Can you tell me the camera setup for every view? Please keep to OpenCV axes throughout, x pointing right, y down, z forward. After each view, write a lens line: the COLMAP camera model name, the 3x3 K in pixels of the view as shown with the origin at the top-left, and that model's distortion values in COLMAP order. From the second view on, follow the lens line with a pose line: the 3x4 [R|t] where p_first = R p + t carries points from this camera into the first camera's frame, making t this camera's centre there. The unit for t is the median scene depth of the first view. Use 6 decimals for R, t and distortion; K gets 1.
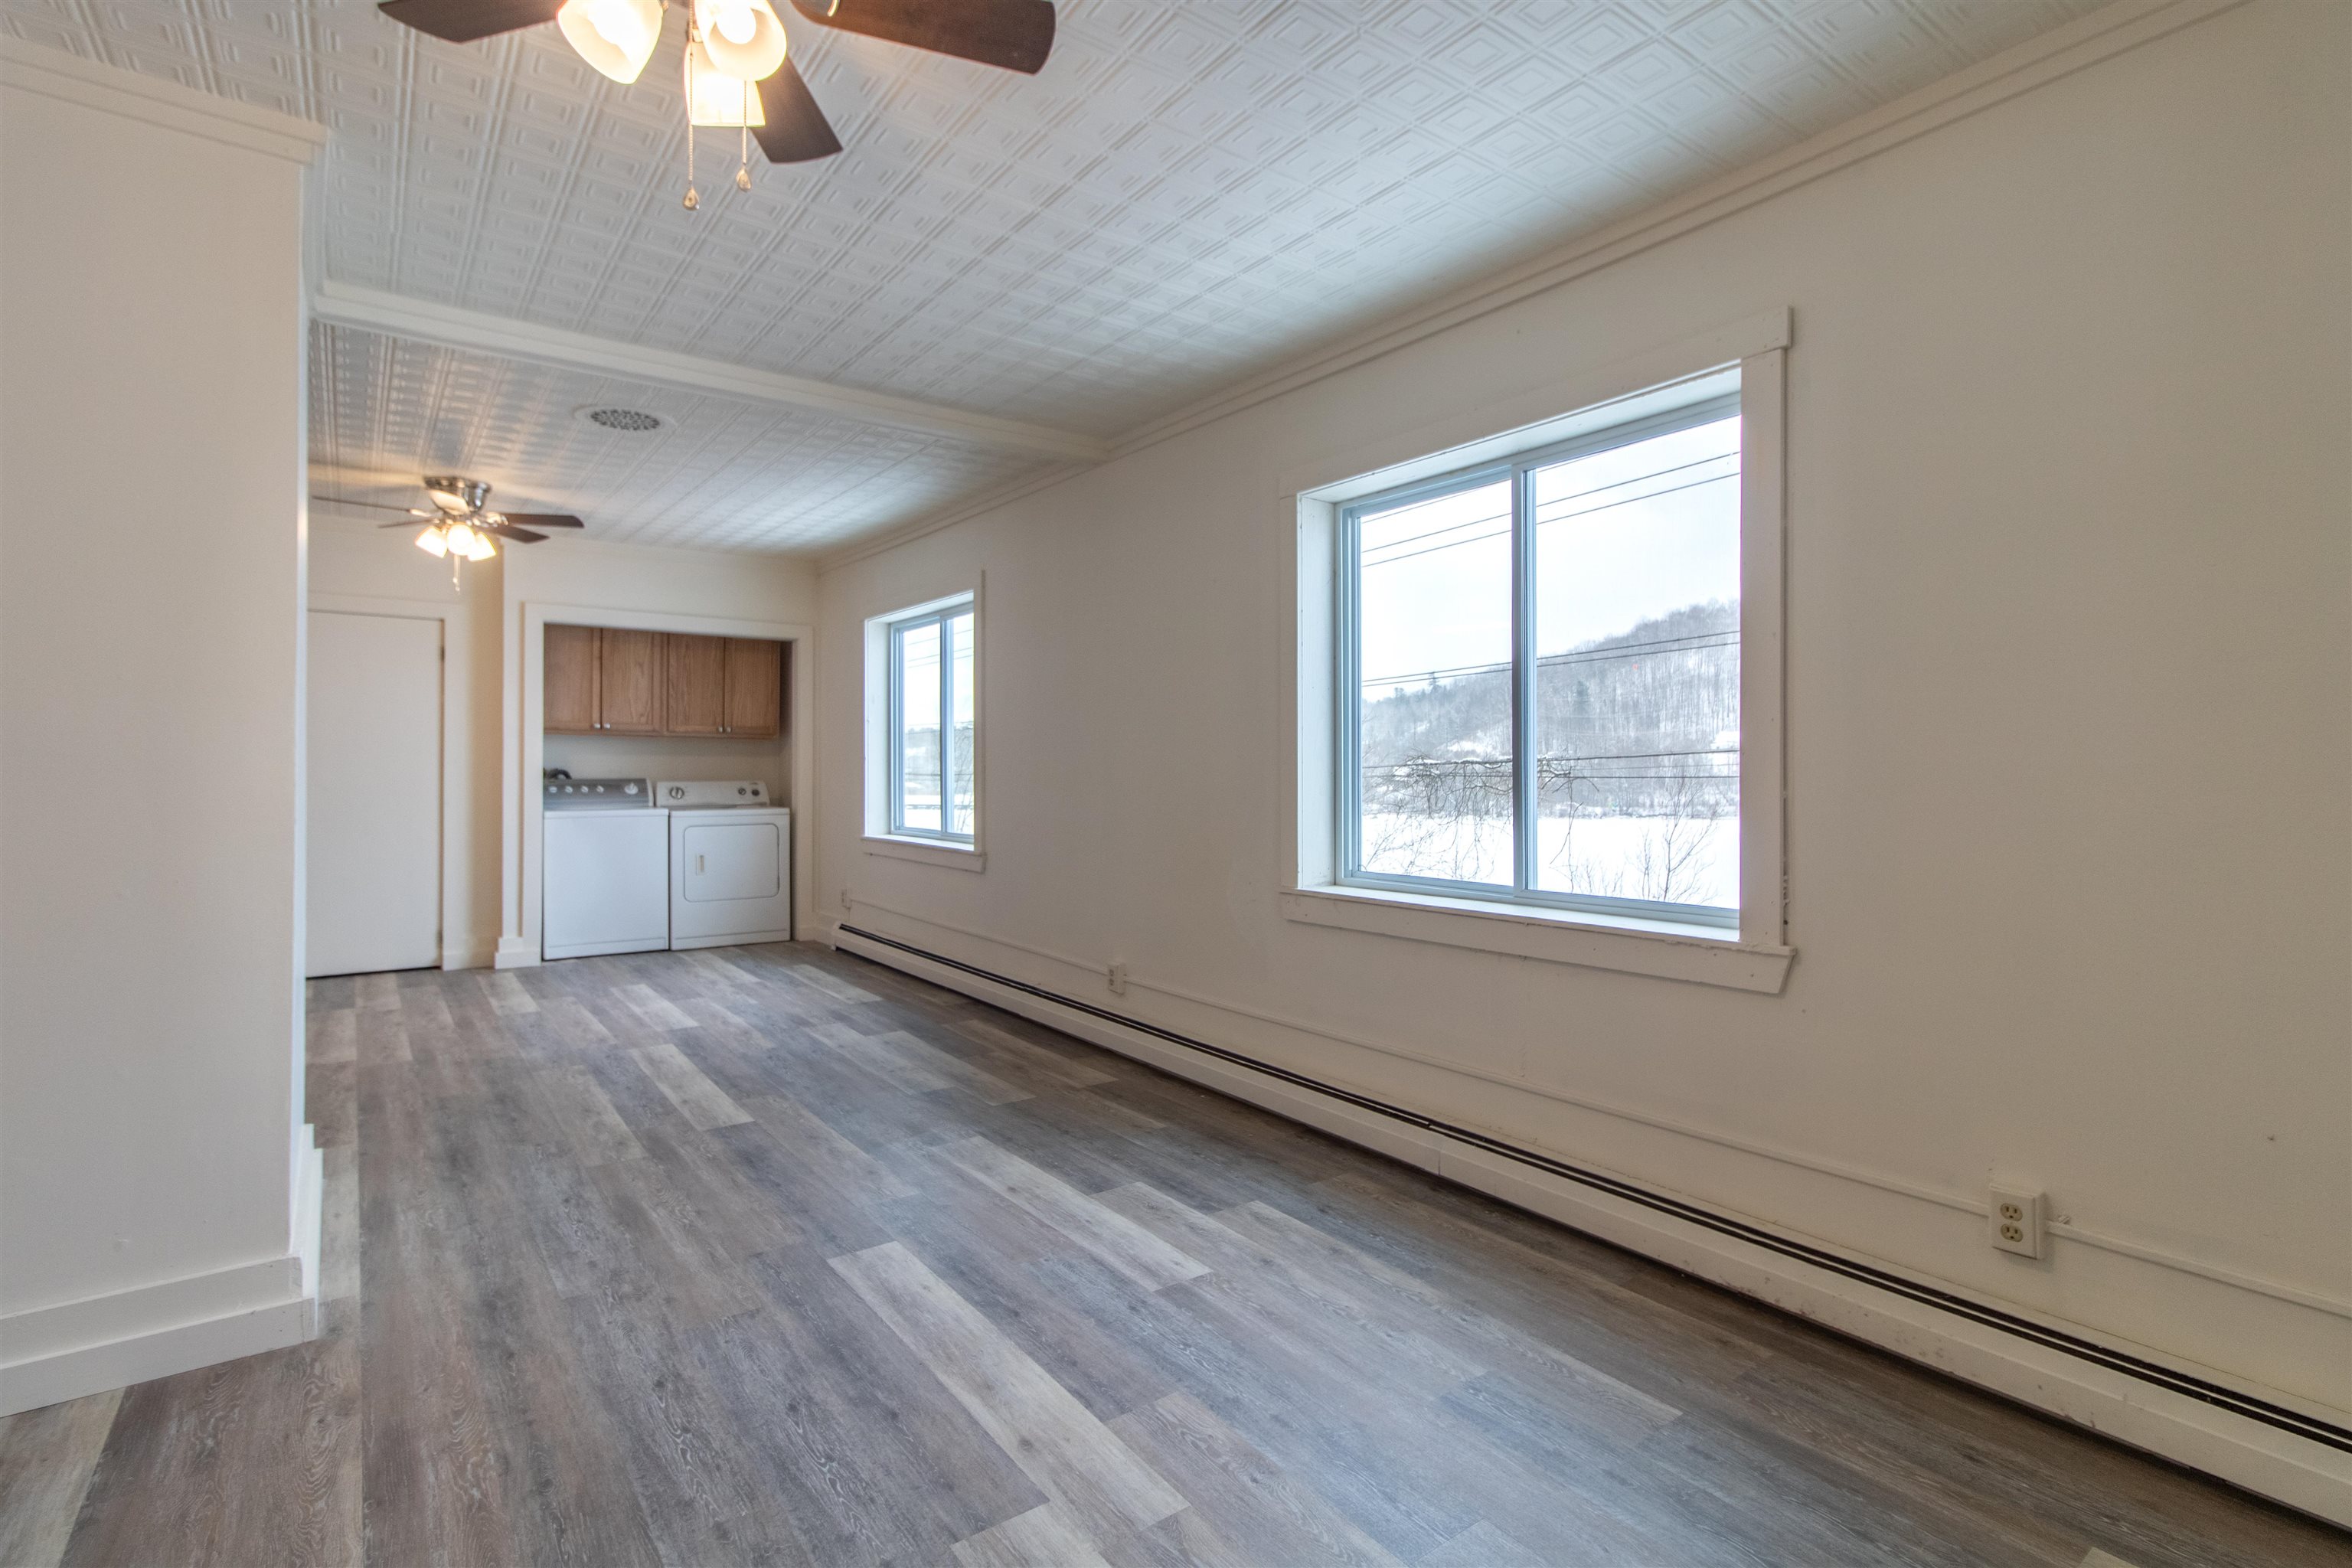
lens RADIAL K [[1098.1, 0, 1192.8], [0, 1098.1, 783.0], [0, 0, 1]] dist [0.001051, 0.001535]
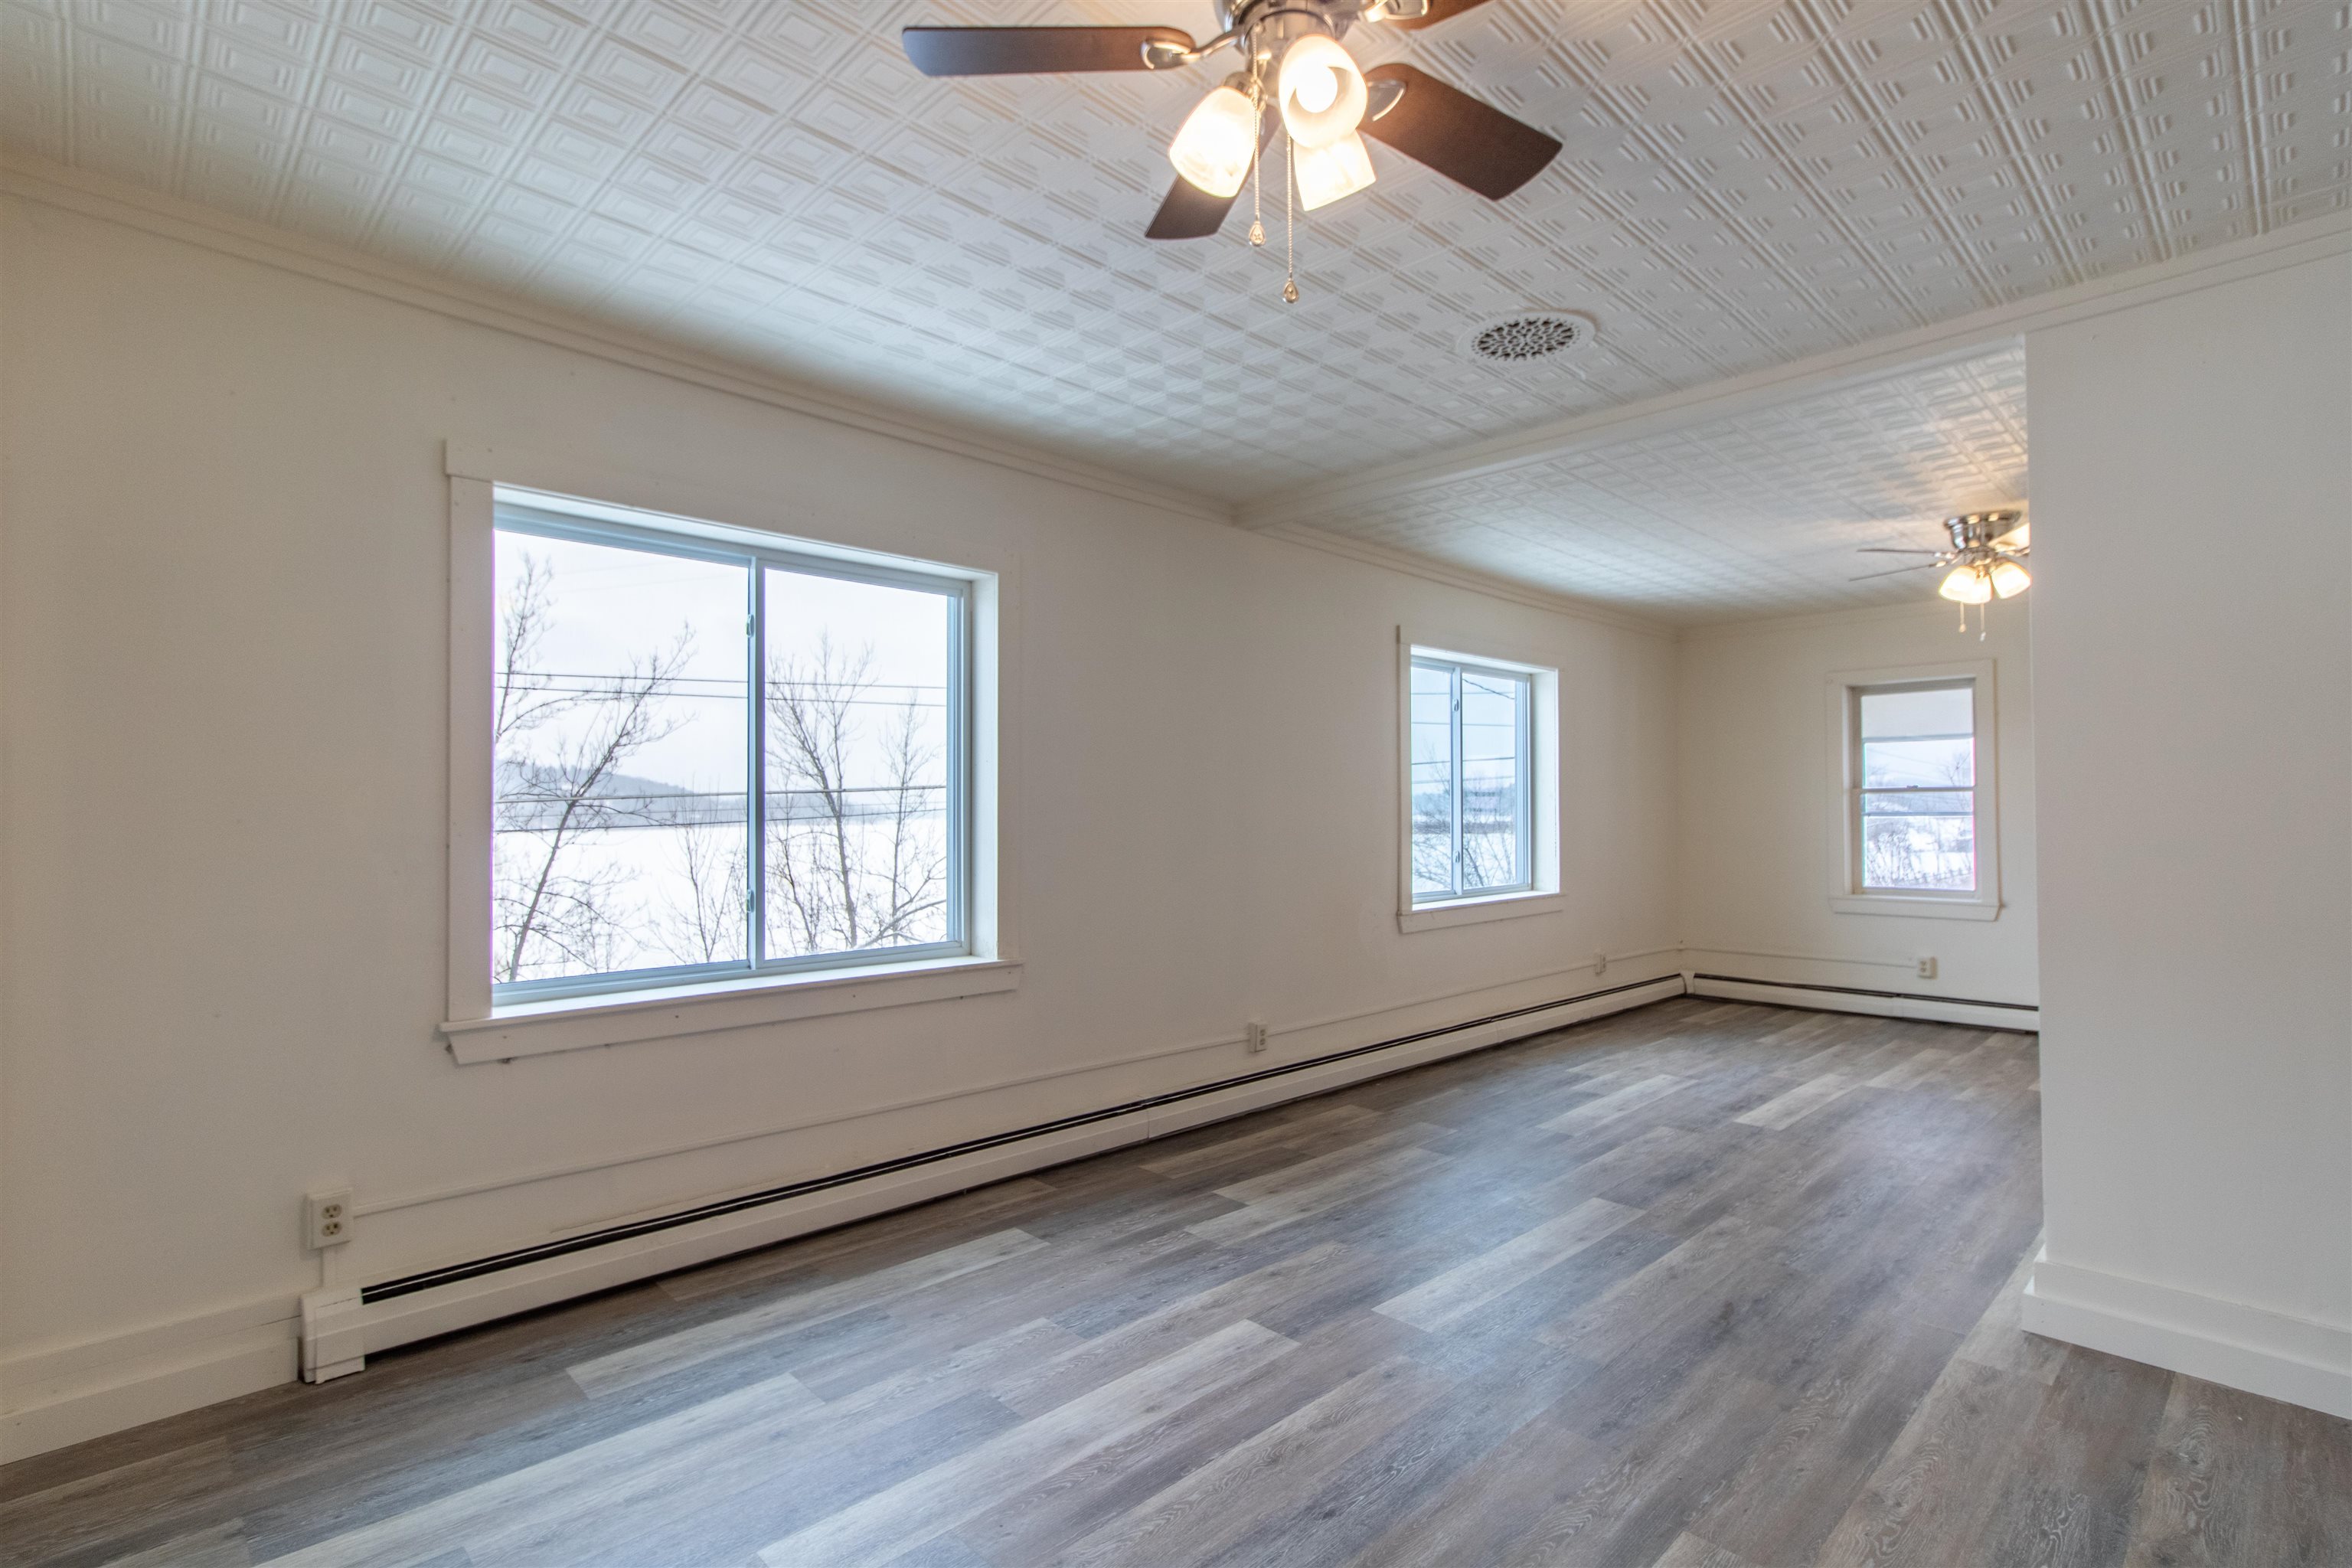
lens RADIAL K [[1098.1, 0, 1169.4], [0, 1098.1, 793.8], [0, 0, 1]] dist [0.001051, 0.001535]
pose [[-0.110255, 0.018367, 0.993734, -1.510362], [0.013636, 0.999763, -0.016966, -0.042934], [-0.993810, 0.011680, -0.110480, 1.678312]]
